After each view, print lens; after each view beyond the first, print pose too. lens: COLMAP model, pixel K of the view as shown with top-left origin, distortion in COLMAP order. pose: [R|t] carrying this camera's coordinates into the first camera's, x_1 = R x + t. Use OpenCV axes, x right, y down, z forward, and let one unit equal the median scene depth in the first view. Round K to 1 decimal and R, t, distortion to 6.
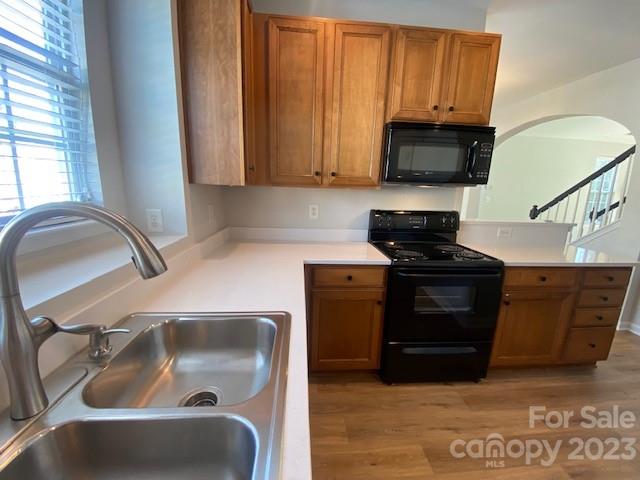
lens RADIAL K [[258.2, 0, 316.8], [0, 258.2, 241.0], [0, 0, 1]] dist [0.025392, -0.021101]
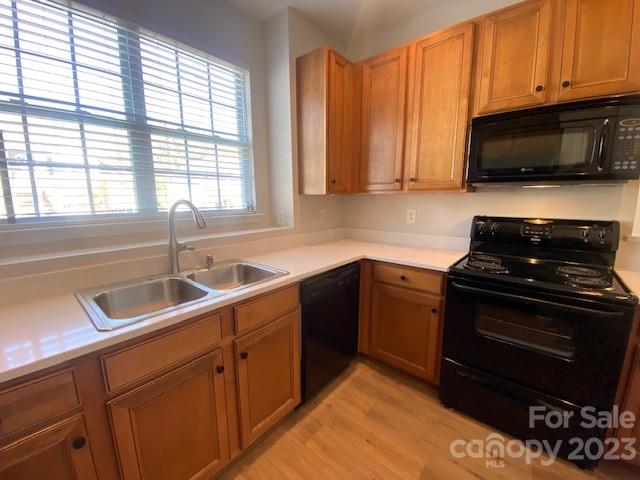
lens RADIAL K [[263.0, 0, 320.0], [0, 263.0, 240.0], [0, 0, 1]] dist [0.029524, -0.023380]
pose [[0.710869, 0.082690, -0.698446, 0.585137], [-0.115931, 0.993257, -0.000401, 0.028674], [0.693703, 0.081257, 0.715663, -0.010194]]
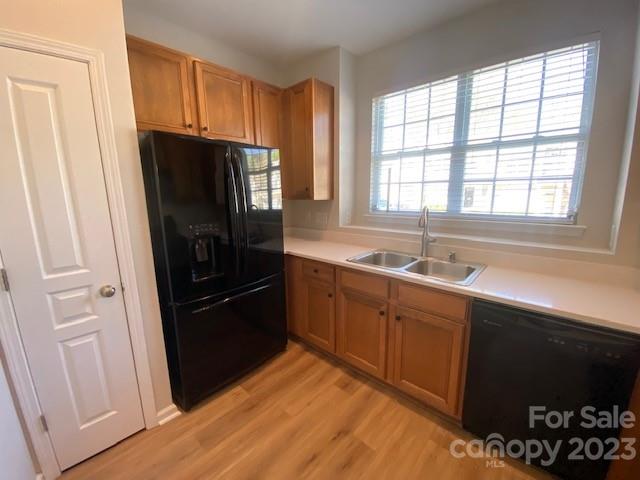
lens RADIAL K [[263.0, 0, 320.0], [0, 263.0, 240.0], [0, 0, 1]] dist [0.029524, -0.023380]
pose [[-0.724981, 0.096226, -0.682014, 0.826926], [-0.154144, 0.942410, 0.296821, -0.162370], [0.671299, 0.320318, -0.668397, 0.732847]]
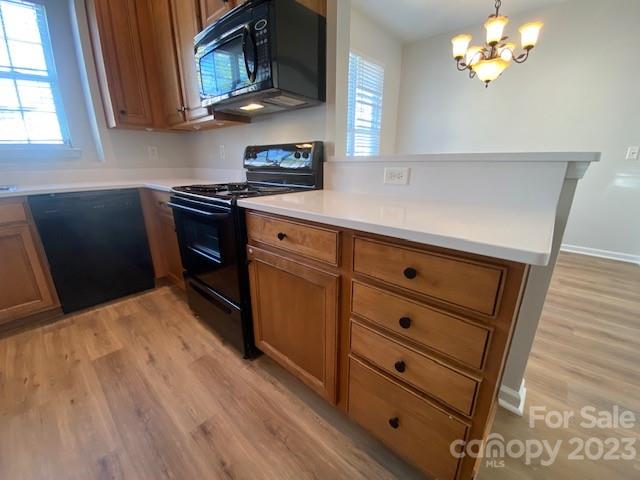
lens RADIAL K [[258.2, 0, 316.8], [0, 258.2, 241.0], [0, 0, 1]] dist [0.025392, -0.021101]
pose [[0.691606, 0.181507, -0.699097, 1.336181], [-0.126451, 0.983388, 0.130222, 0.070054], [0.711120, -0.001661, 0.703069, 0.648348]]
